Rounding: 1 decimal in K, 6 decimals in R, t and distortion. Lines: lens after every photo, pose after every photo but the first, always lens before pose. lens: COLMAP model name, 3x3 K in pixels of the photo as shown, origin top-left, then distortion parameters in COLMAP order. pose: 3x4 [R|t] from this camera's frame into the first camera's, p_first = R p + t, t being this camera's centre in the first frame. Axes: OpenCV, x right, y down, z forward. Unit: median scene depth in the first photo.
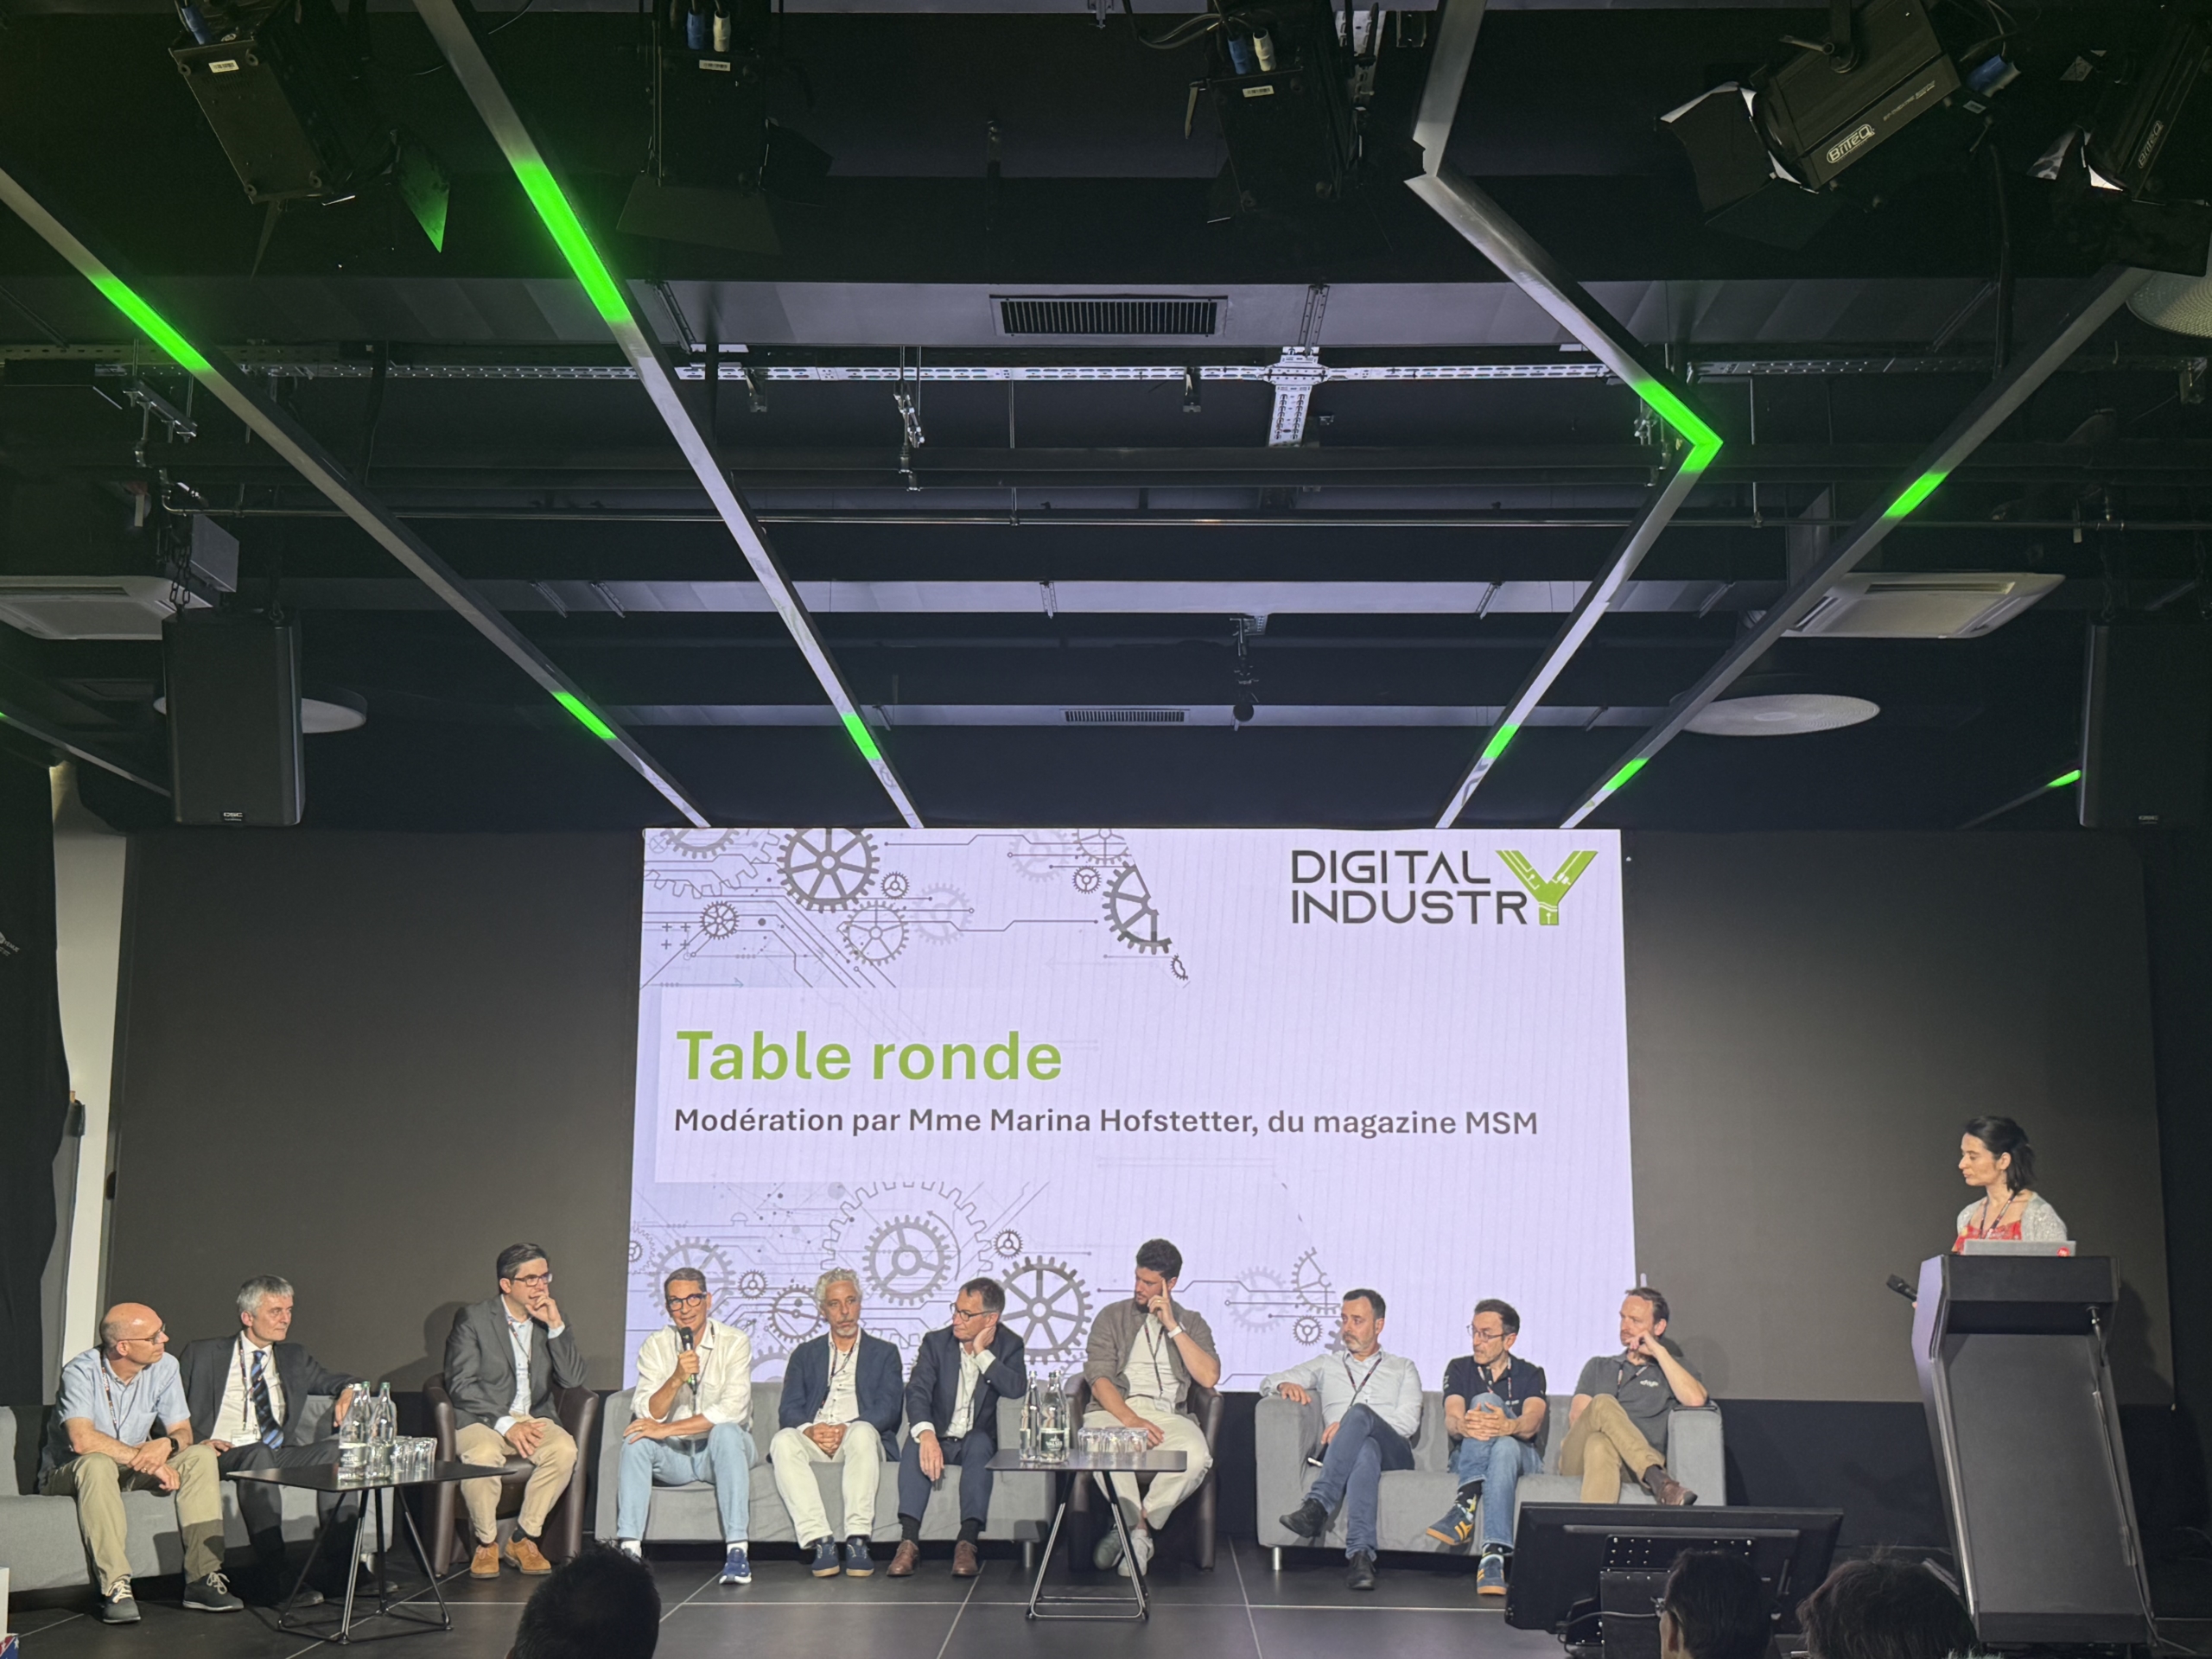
lens RADIAL K [[2371.8, 0, 1106.6], [0, 2371.8, 832.7], [0, 0, 1]] dist [0.090294, 0.000000]
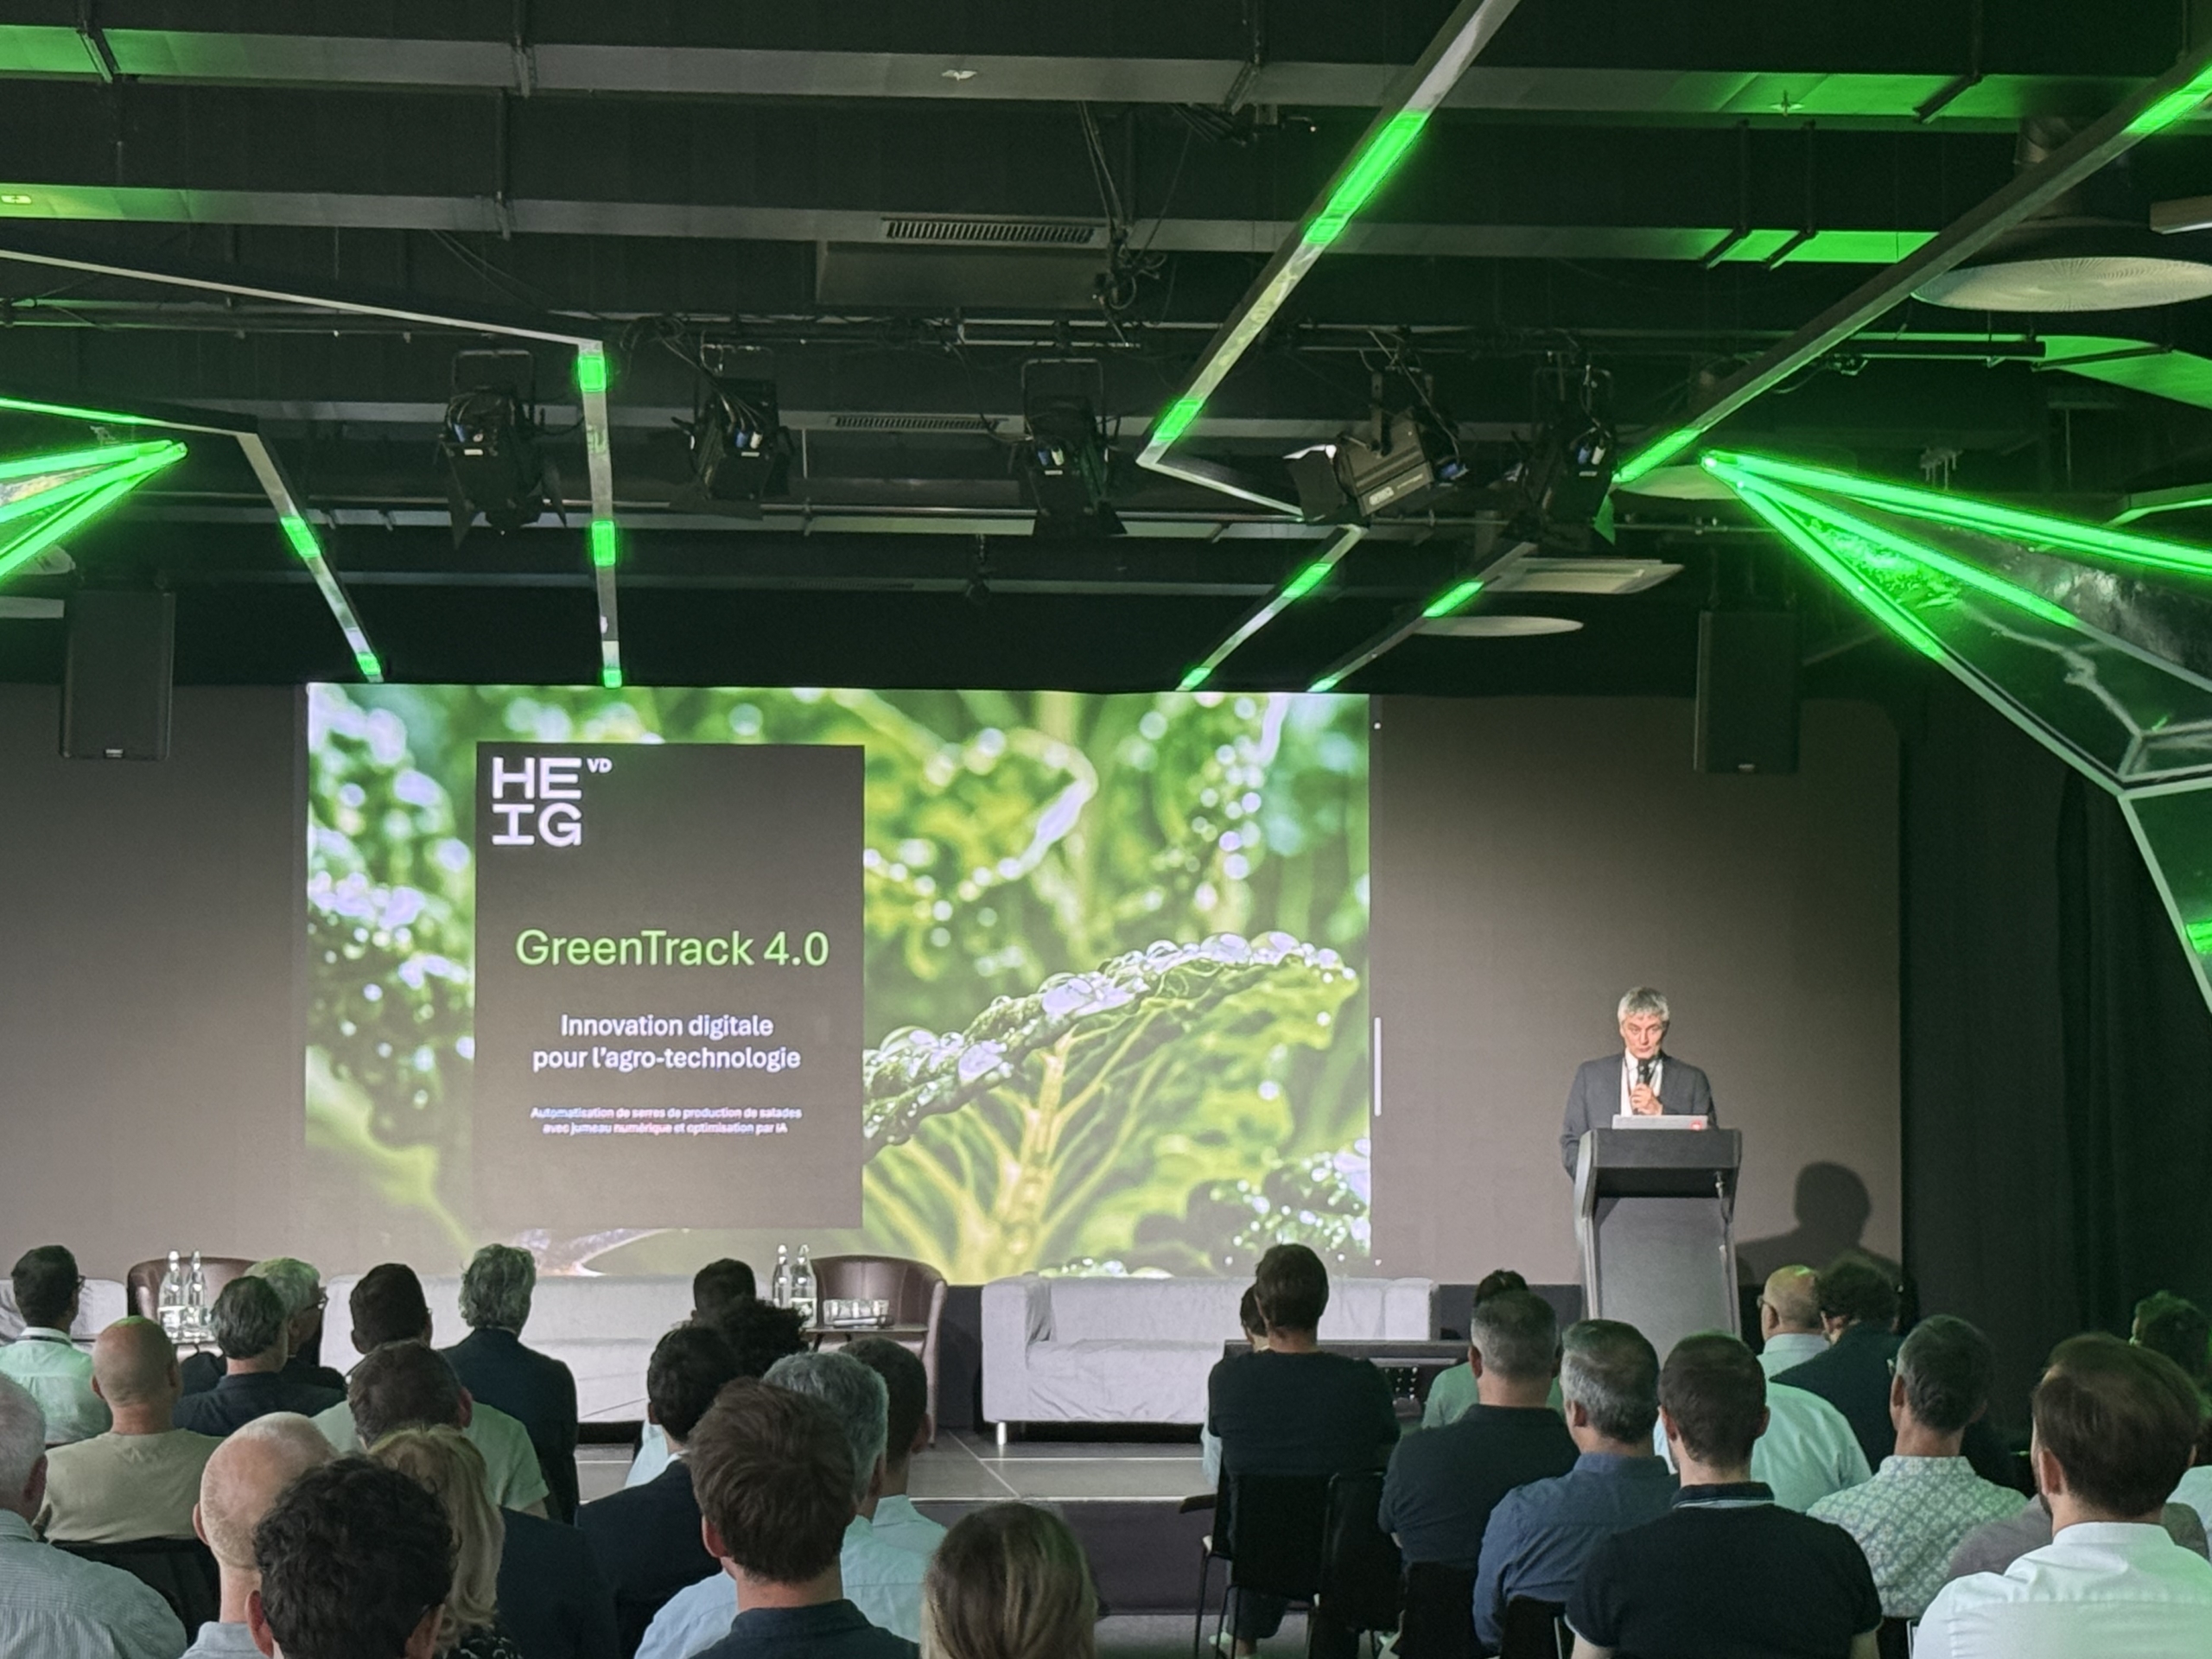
lens RADIAL K [[4711.4, 0, 1112.5], [0, 4711.4, 826.8], [0, 0, 1]] dist [0.268909, 0.000000]
pose [[0.993357, 0.004549, 0.114988, -0.151768], [-0.015718, 0.995218, 0.096405, -0.196736], [-0.113999, -0.097572, 0.988678, -1.285479]]
